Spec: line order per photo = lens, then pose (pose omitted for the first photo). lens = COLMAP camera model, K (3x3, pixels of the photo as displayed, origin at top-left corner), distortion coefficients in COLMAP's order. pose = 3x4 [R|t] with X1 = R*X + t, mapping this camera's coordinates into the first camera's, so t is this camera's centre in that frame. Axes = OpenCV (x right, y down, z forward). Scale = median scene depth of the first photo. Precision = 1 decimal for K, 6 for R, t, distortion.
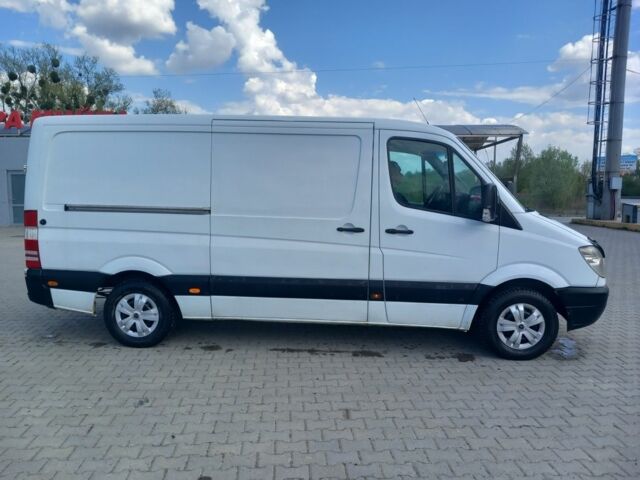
lens RADIAL K [[520.2, 0, 320.0], [0, 520.2, 240.0], [0, 0, 1]] dist [0.006702, 0.004445]
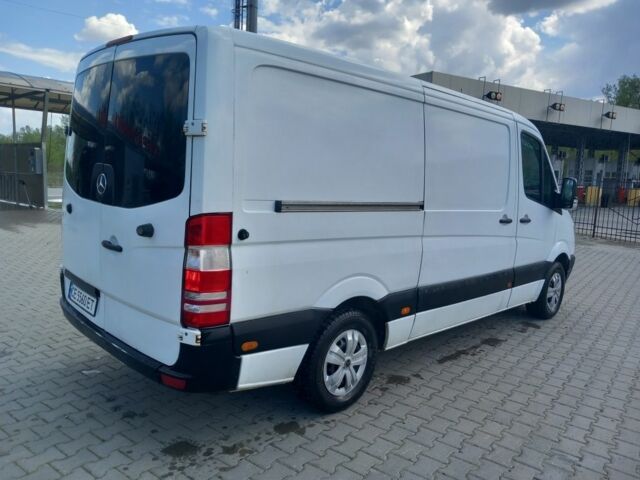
lens RADIAL K [[515.9, 0, 320.0], [0, 515.9, 240.0], [0, 0, 1]] dist [0.050171, -0.006920]
pose [[0.642697, -0.077802, 0.762160, -0.879362], [0.040709, 0.996893, 0.067436, -0.061037], [-0.765038, -0.012314, 0.643867, 0.601286]]
